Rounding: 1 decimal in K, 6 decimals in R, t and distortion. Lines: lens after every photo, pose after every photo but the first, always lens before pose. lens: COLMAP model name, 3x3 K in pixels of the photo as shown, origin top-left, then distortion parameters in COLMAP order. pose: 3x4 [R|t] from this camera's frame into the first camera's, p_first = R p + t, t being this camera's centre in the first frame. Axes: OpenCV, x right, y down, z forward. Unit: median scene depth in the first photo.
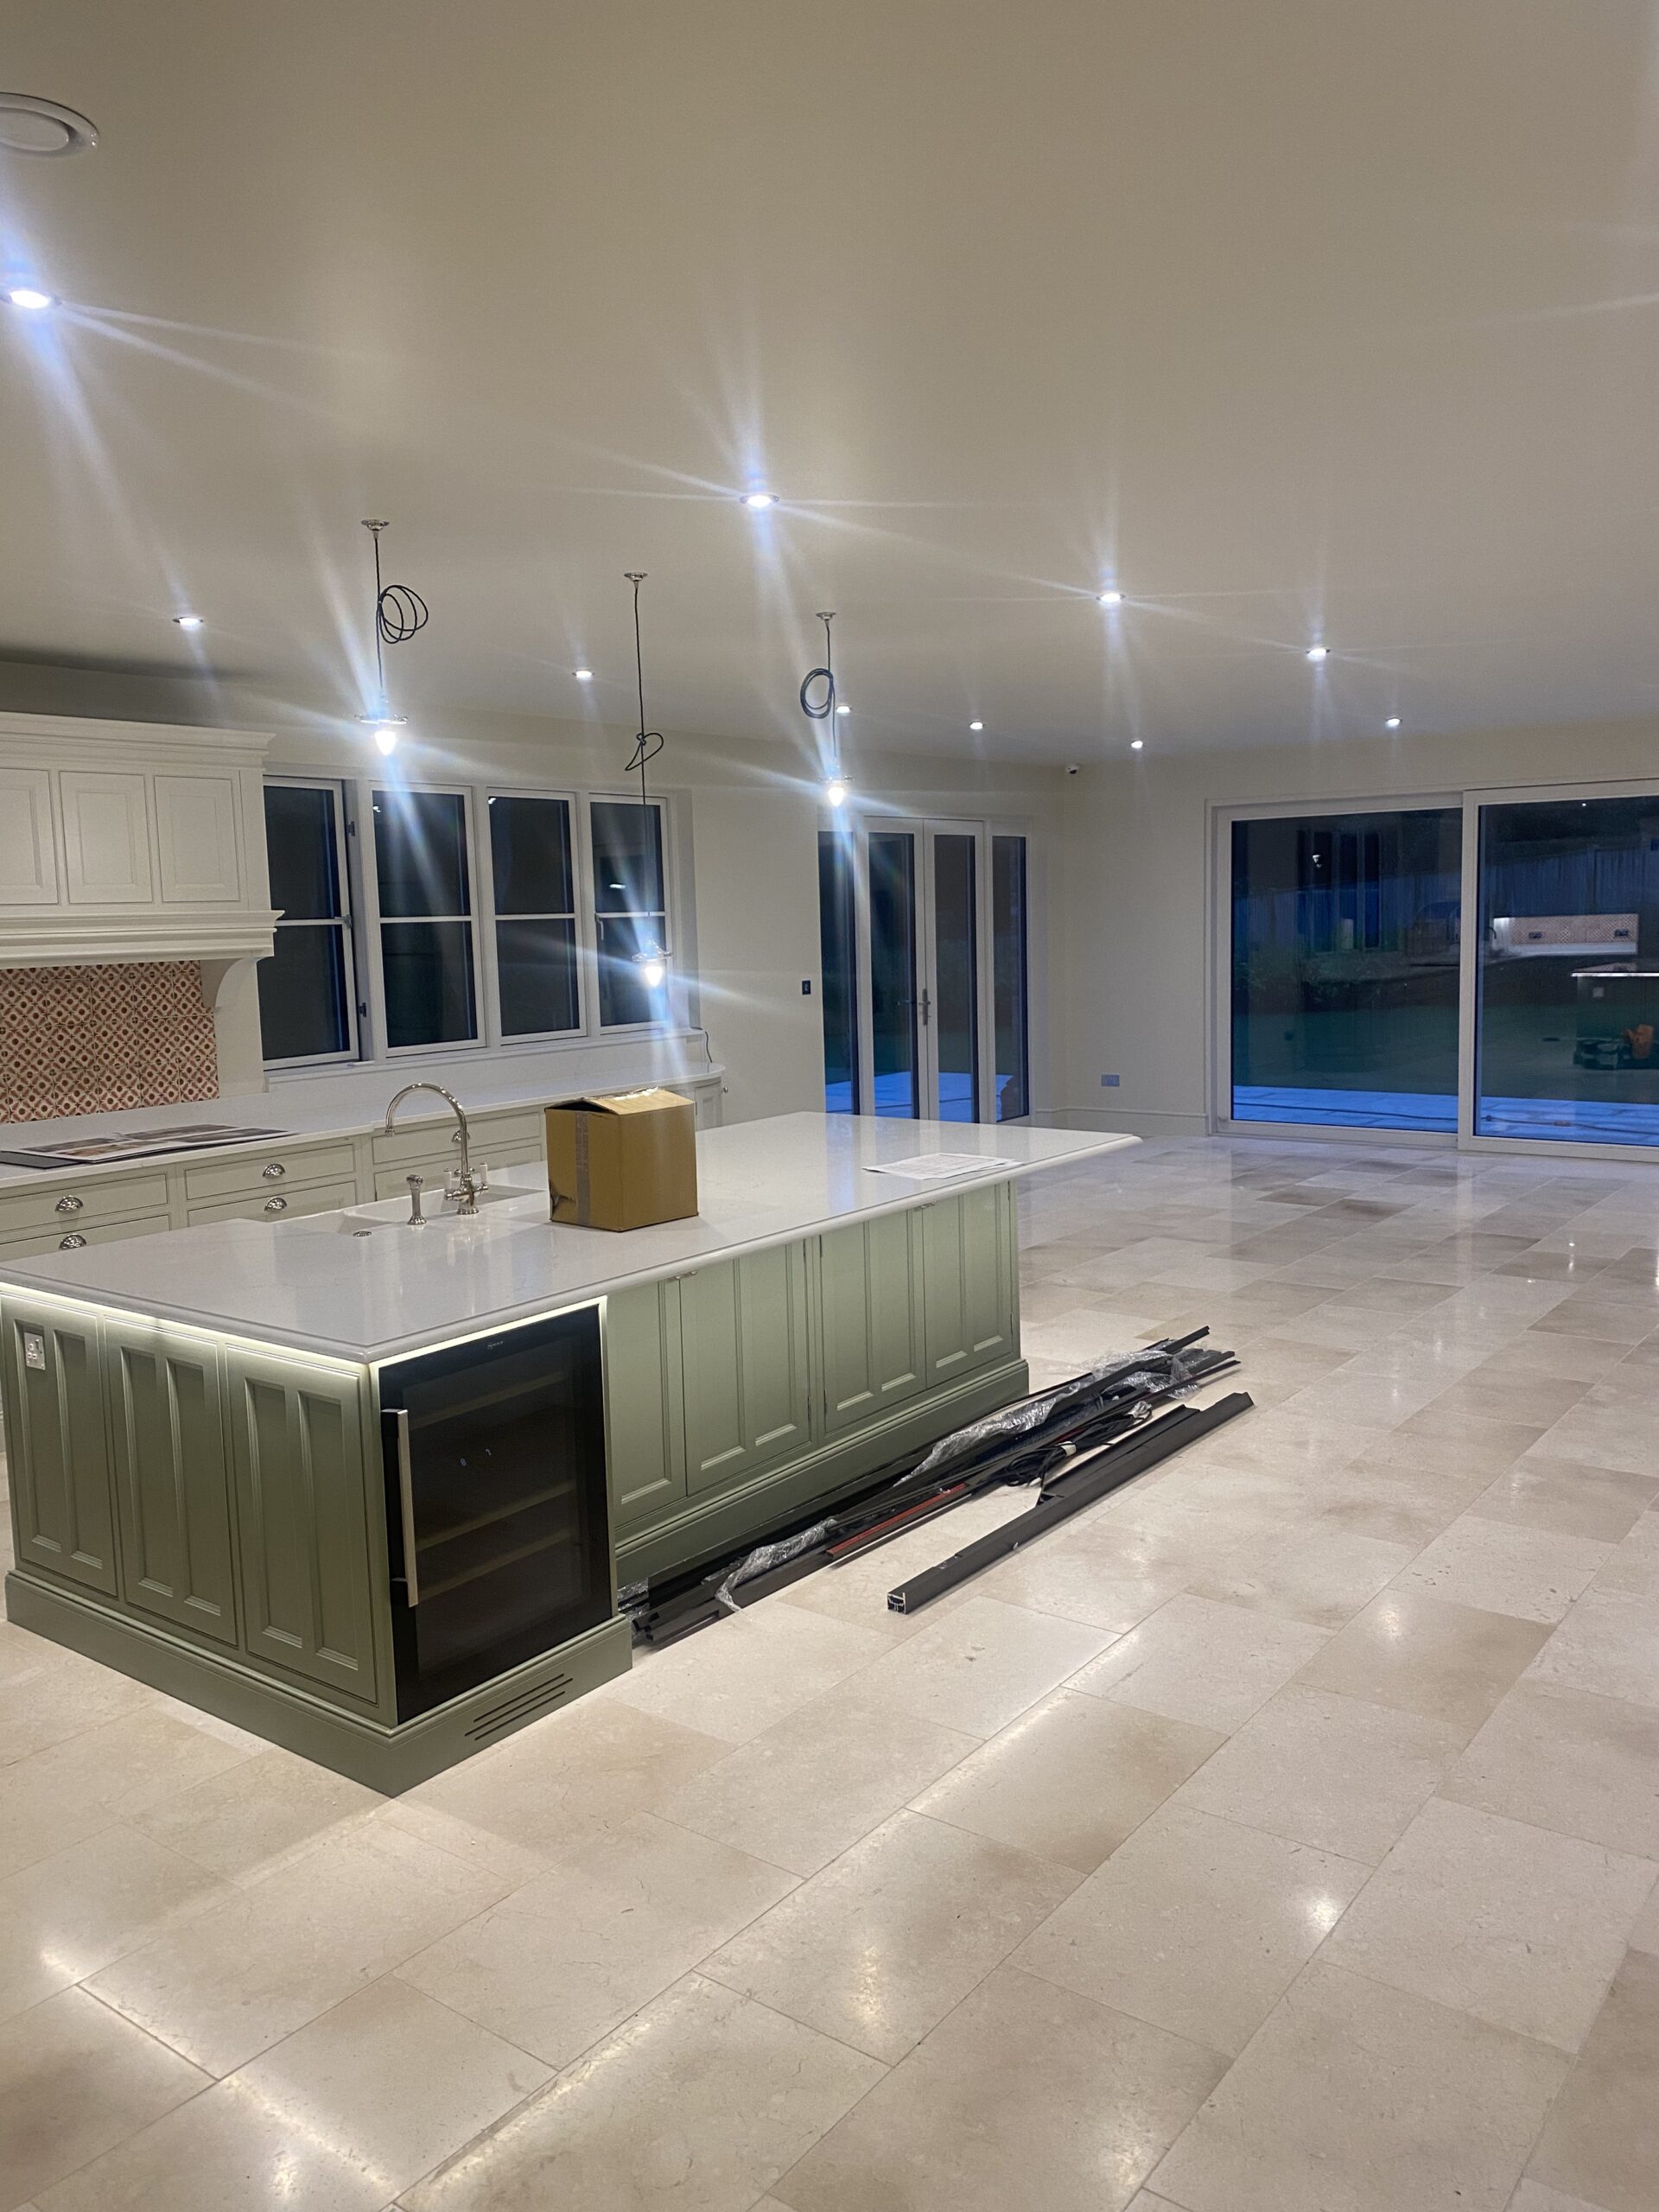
lens RADIAL K [[1674.6, 0, 829.5], [0, 1674.6, 1106.0], [0, 0, 1]] dist [0.046502, -0.002305]
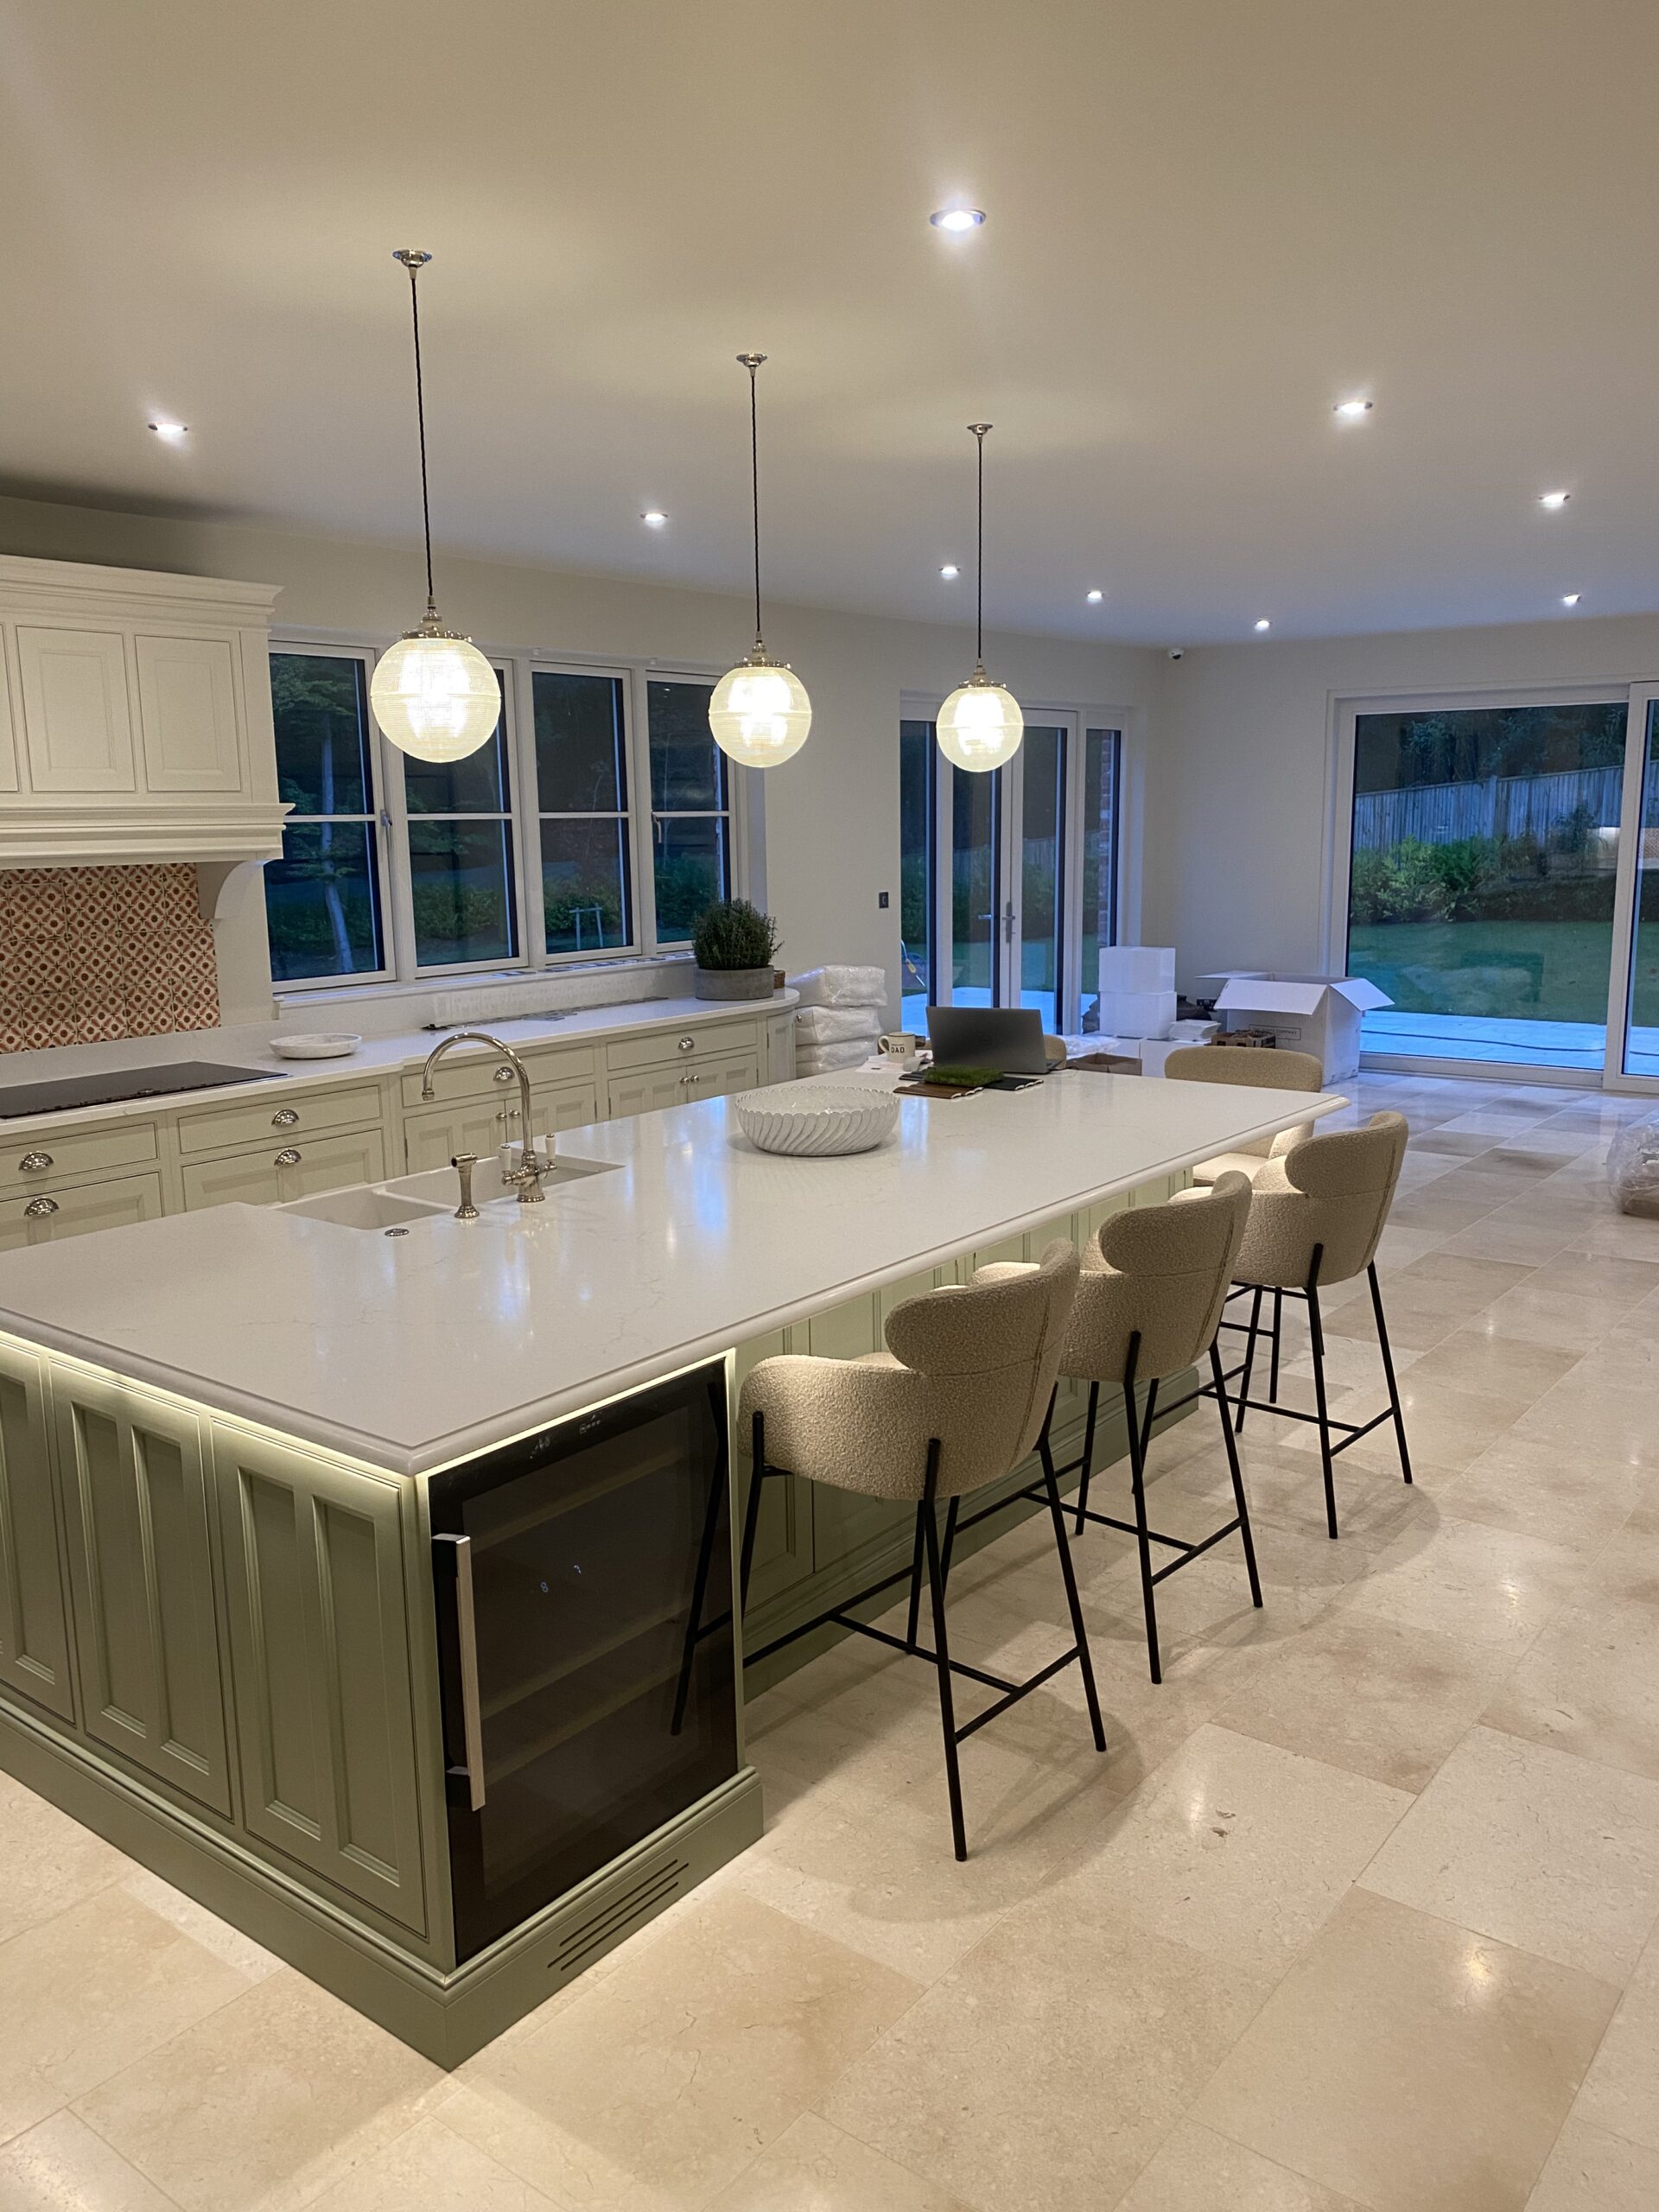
lens RADIAL K [[1671.6, 0, 832.8], [0, 1671.6, 1118.2], [0, 0, 1]] dist [0.035535, -0.001462]
pose [[0.999883, 0.013562, -0.007021, -0.051130], [-0.013083, 0.997840, 0.064383, -0.018366], [0.007879, -0.064284, 0.997901, 0.167258]]
